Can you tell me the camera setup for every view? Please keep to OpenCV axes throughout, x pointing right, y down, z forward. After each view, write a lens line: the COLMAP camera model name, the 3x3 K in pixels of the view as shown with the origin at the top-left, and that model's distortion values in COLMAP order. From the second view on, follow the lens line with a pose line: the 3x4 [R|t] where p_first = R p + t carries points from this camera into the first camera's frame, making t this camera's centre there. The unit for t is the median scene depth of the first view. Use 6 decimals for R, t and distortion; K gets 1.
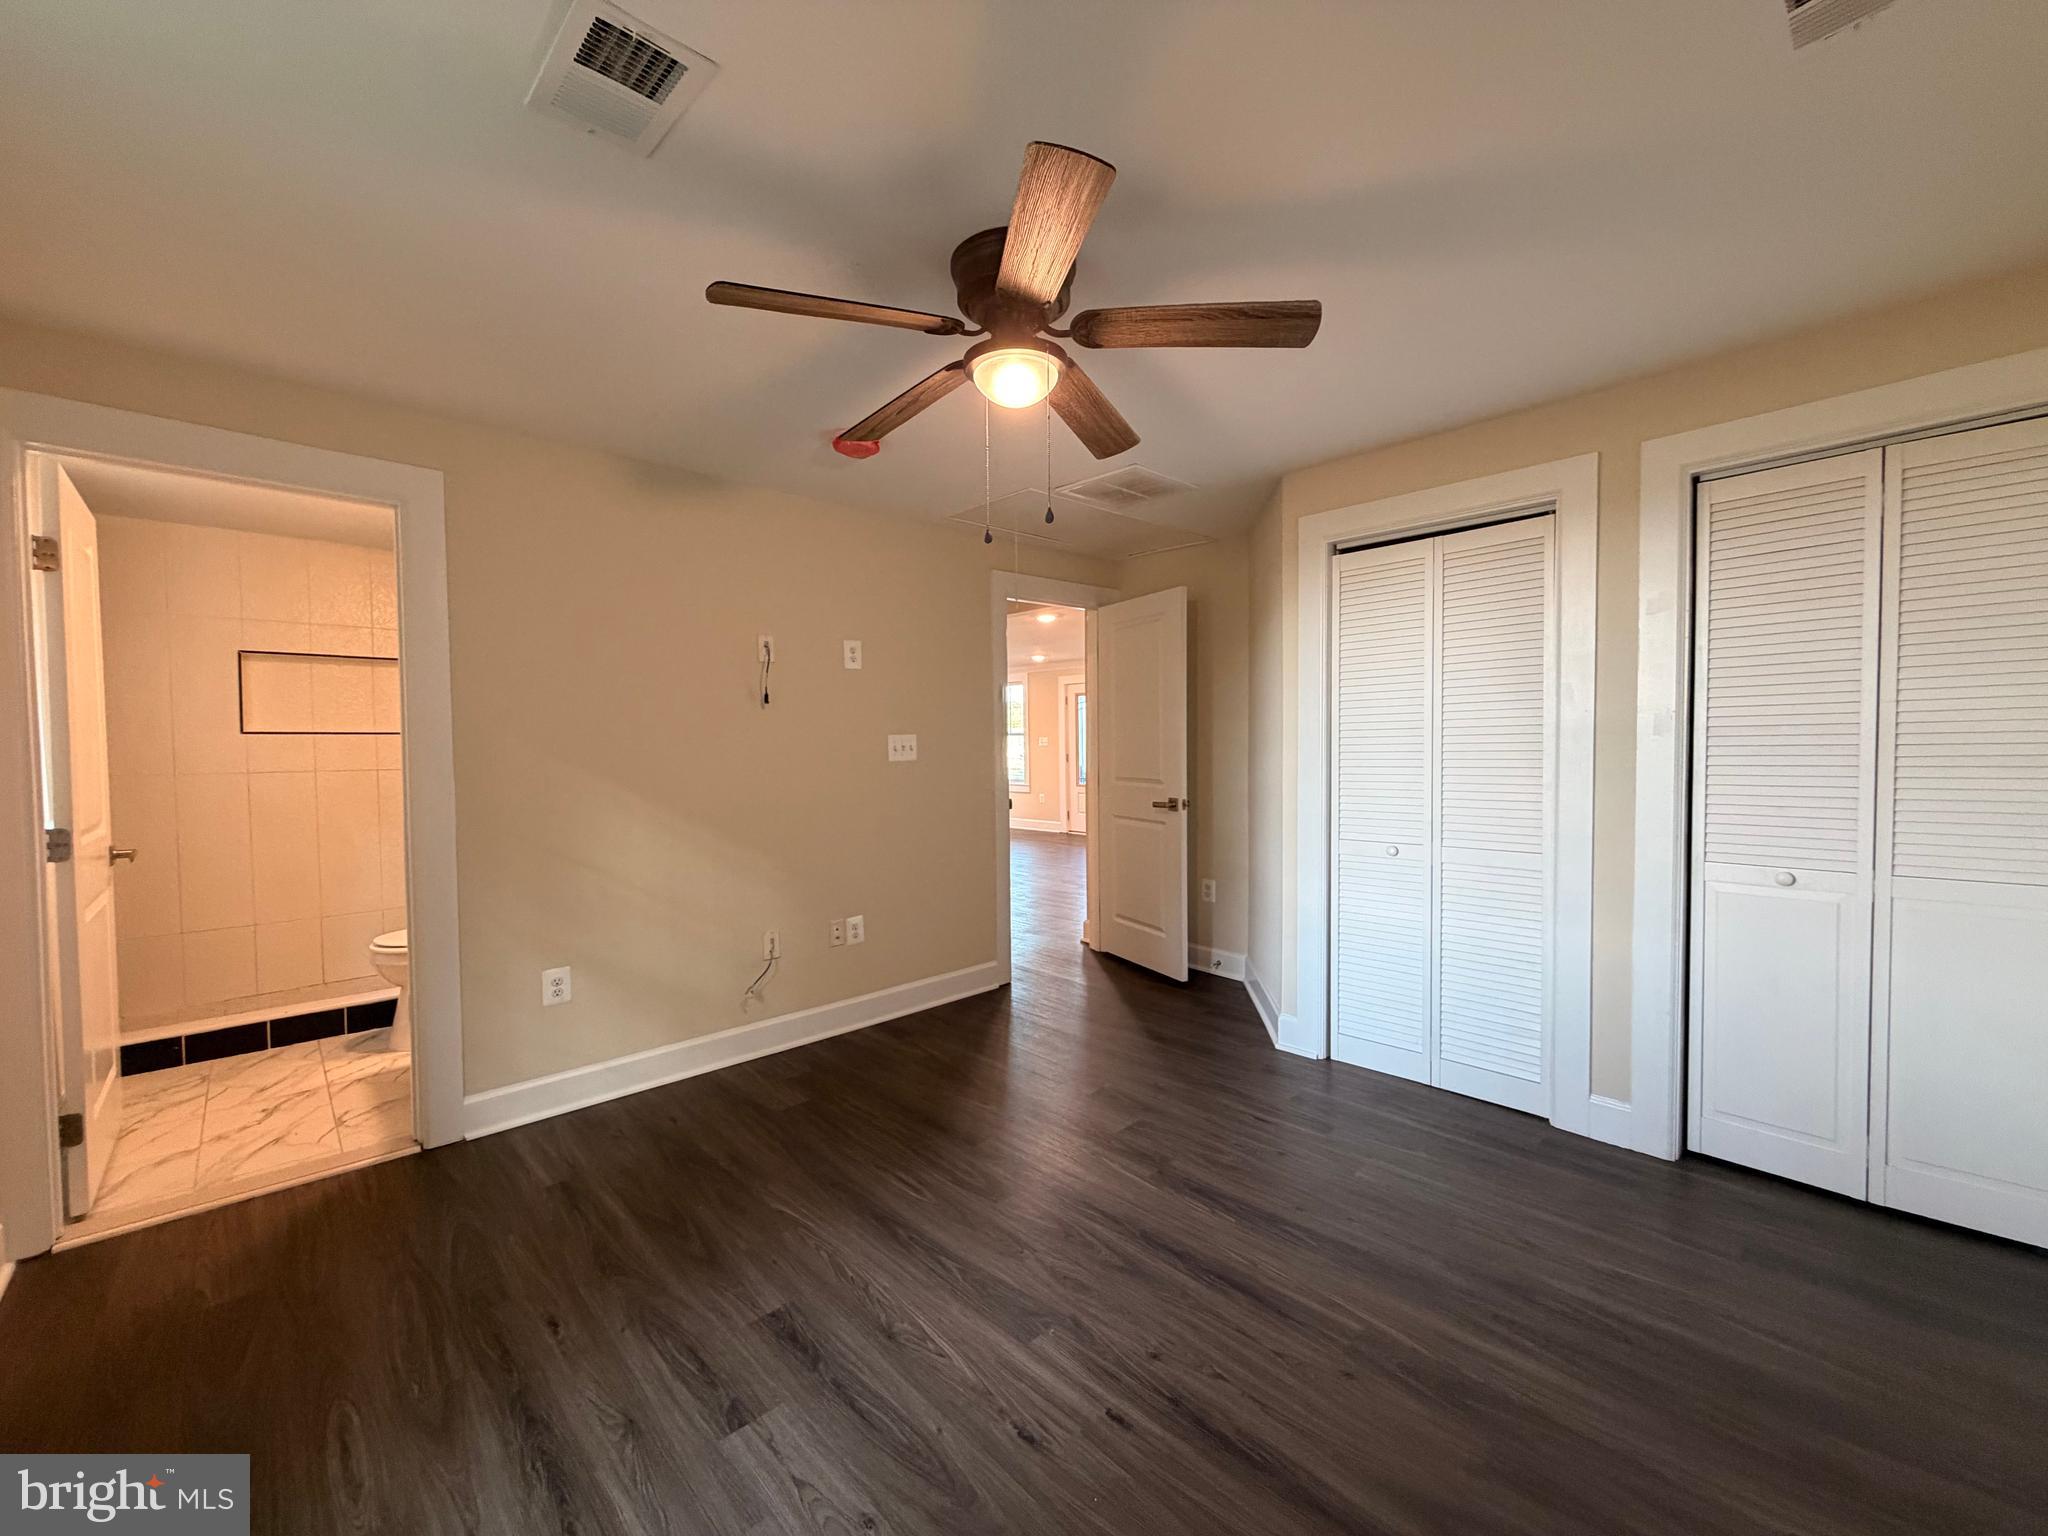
lens RADIAL K [[814.4, 0, 1016.6], [0, 814.4, 771.2], [0, 0, 1]] dist [-0.000026, 0.000002]
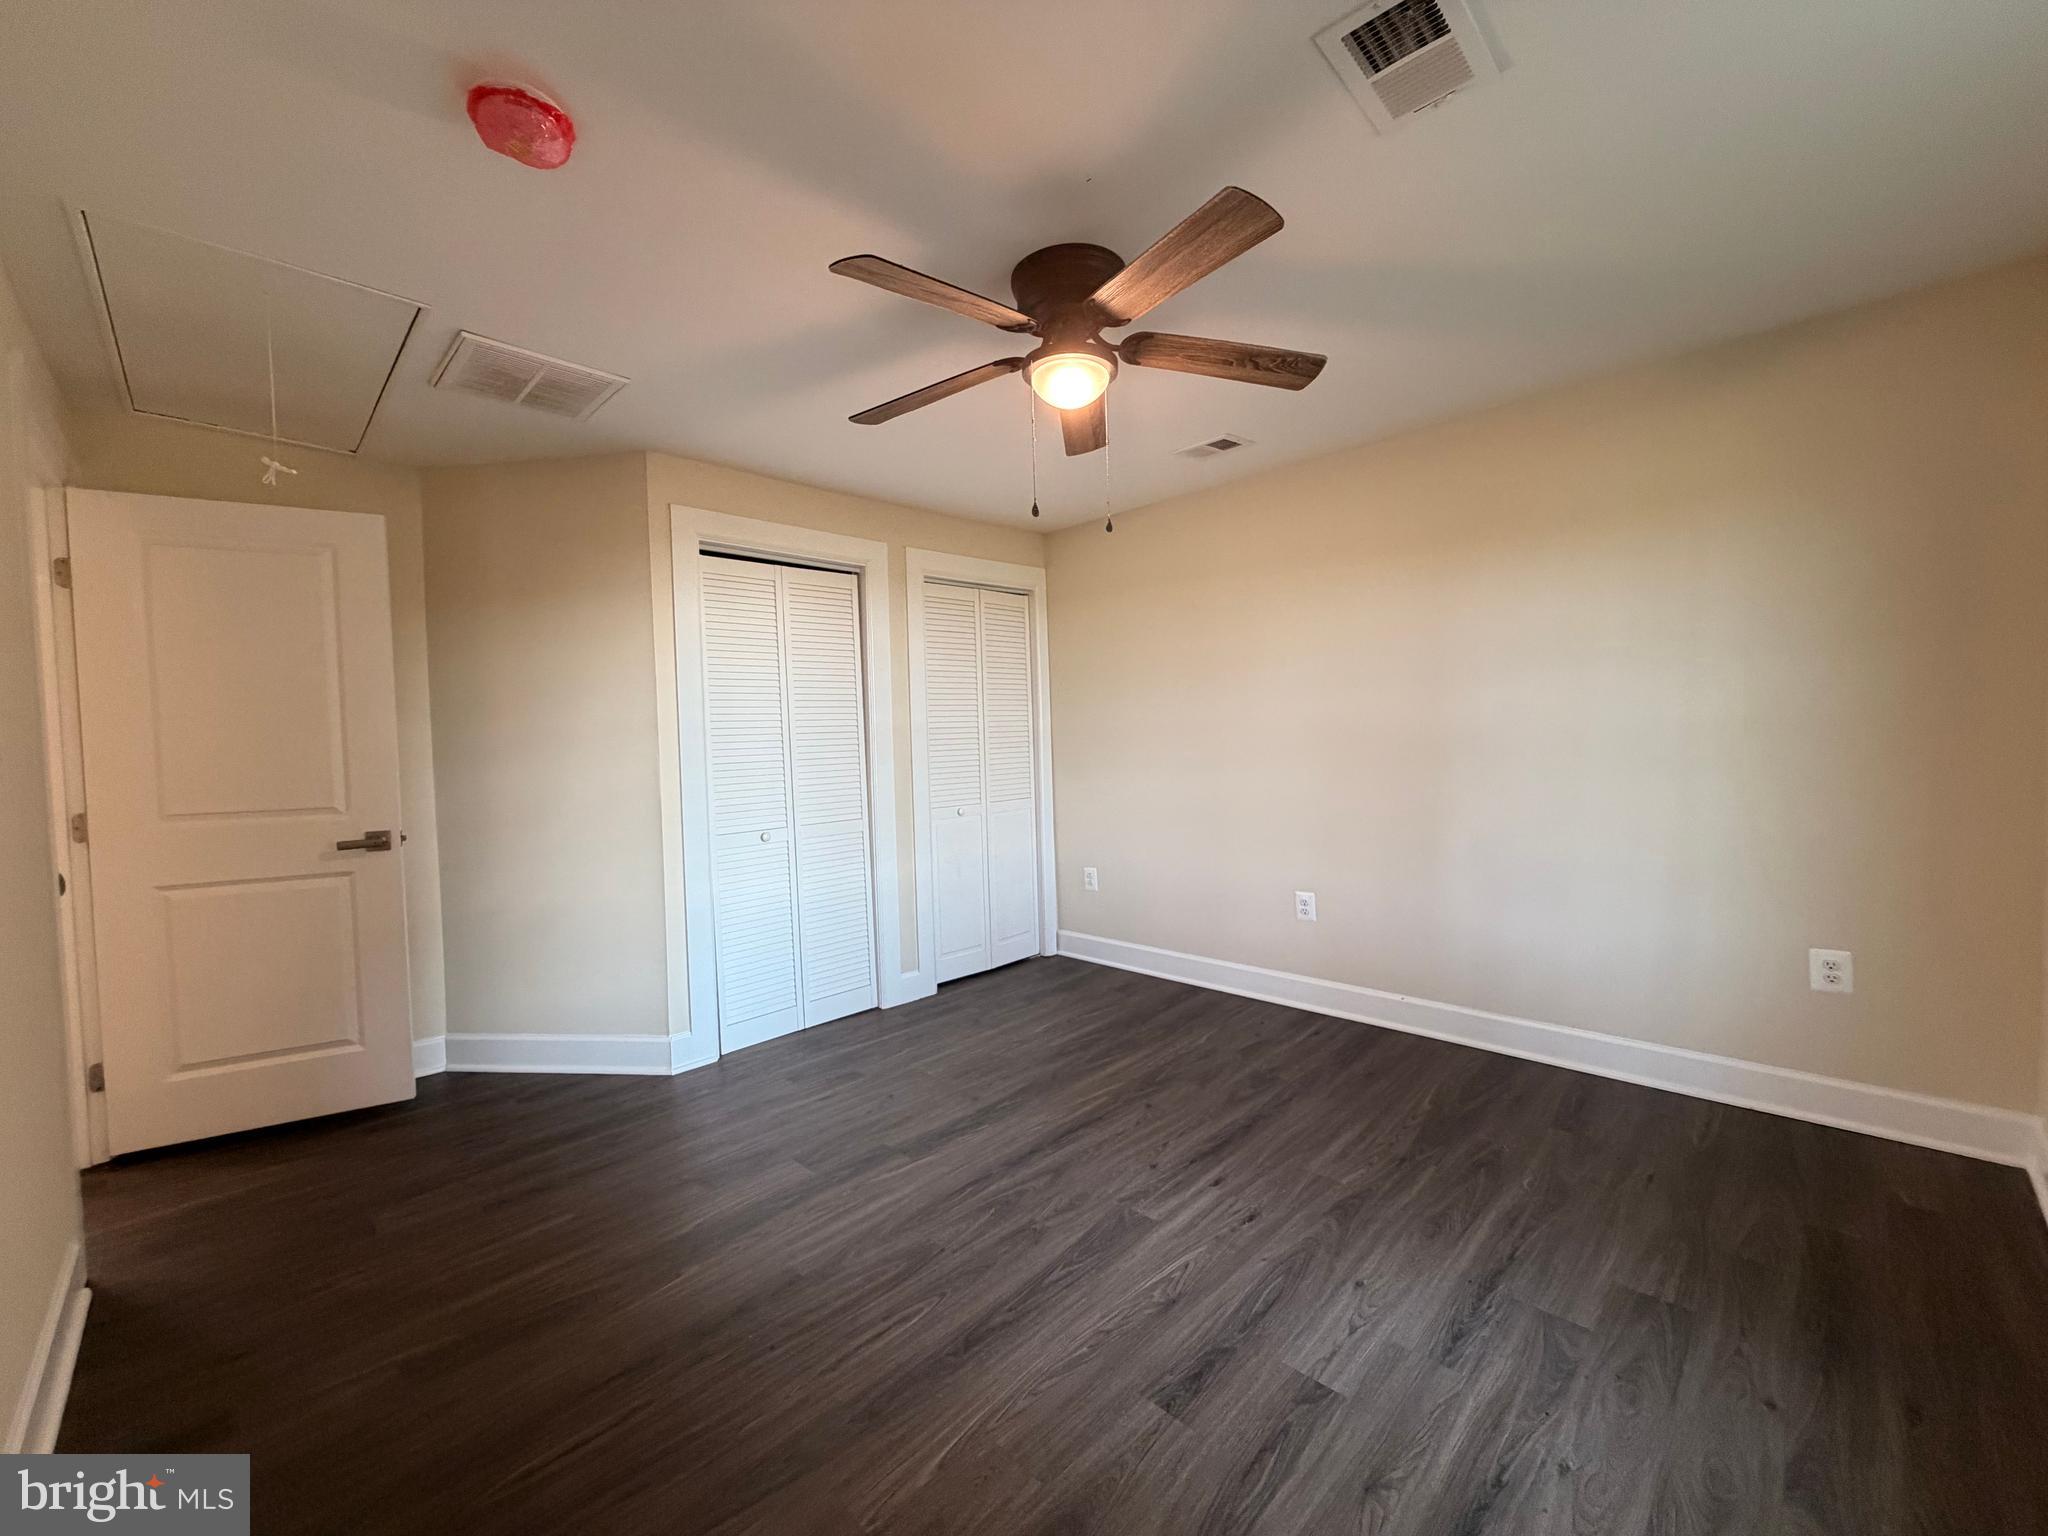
lens RADIAL K [[814.4, 0, 1016.6], [0, 814.4, 771.2], [0, 0, 1]] dist [-0.000026, 0.000002]
pose [[-0.019230, -0.025233, 0.999497, -0.961896], [0.066021, 0.997468, 0.026452, 0.001878], [-0.997633, 0.066496, -0.017515, 0.985885]]
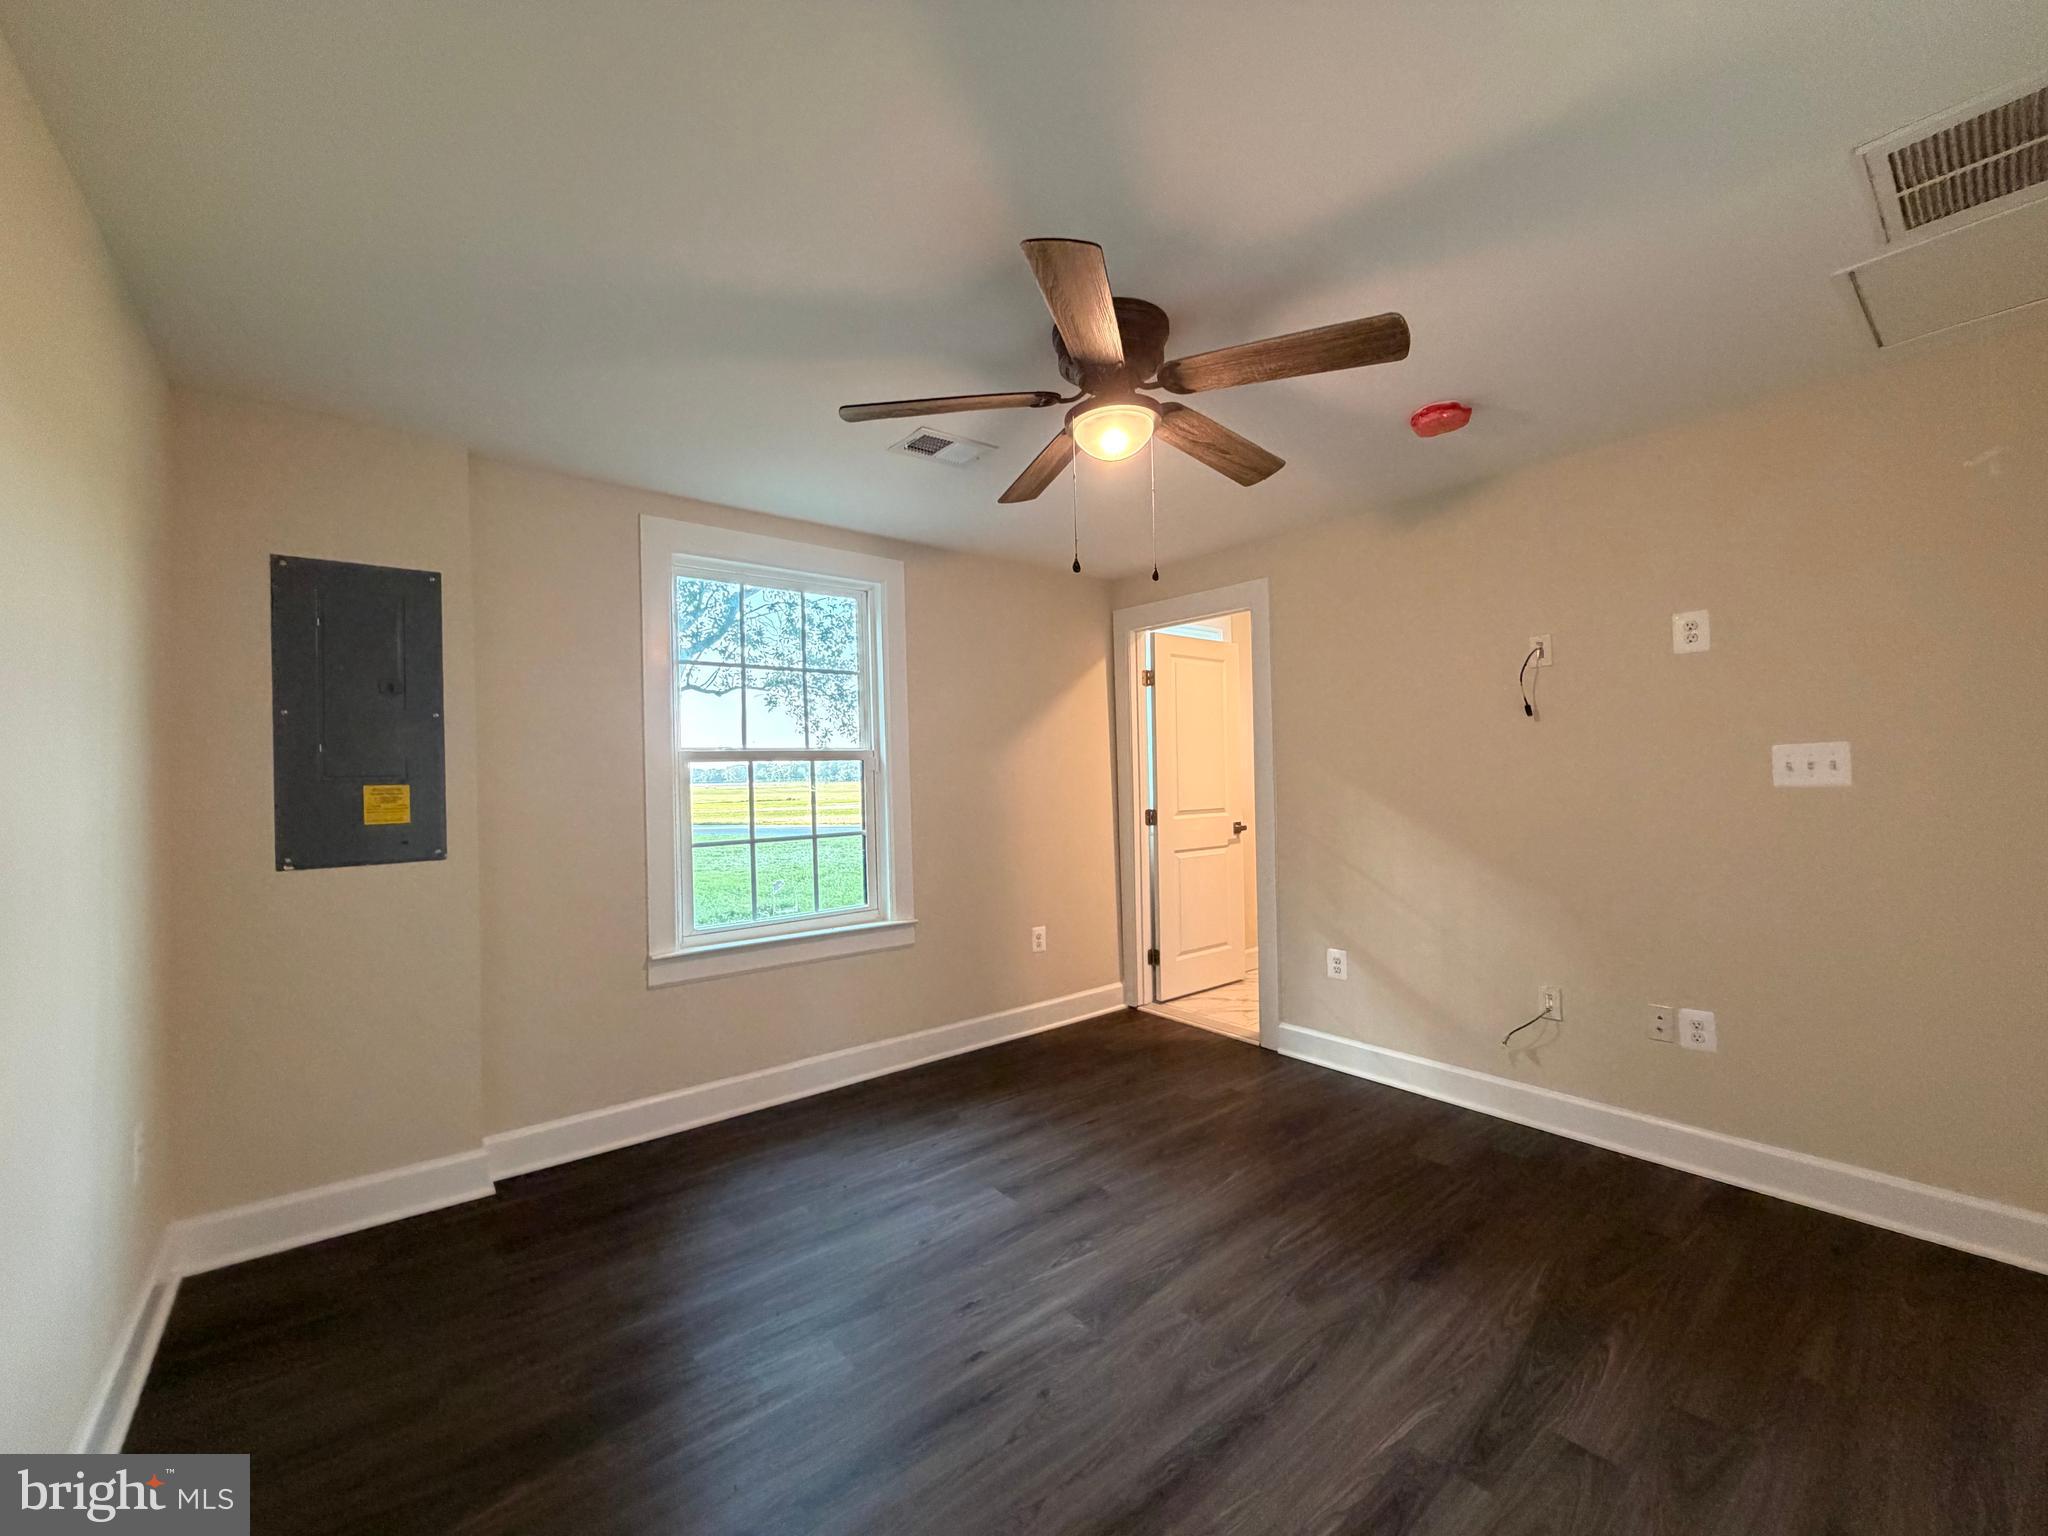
lens RADIAL K [[814.4, 0, 1016.6], [0, 814.4, 771.2], [0, 0, 1]] dist [-0.000026, 0.000002]
pose [[-0.084478, 0.005666, -0.996409, 0.944085], [-0.012020, 0.999905, 0.006705, -0.038323], [0.996353, 0.012544, -0.084402, 0.848282]]
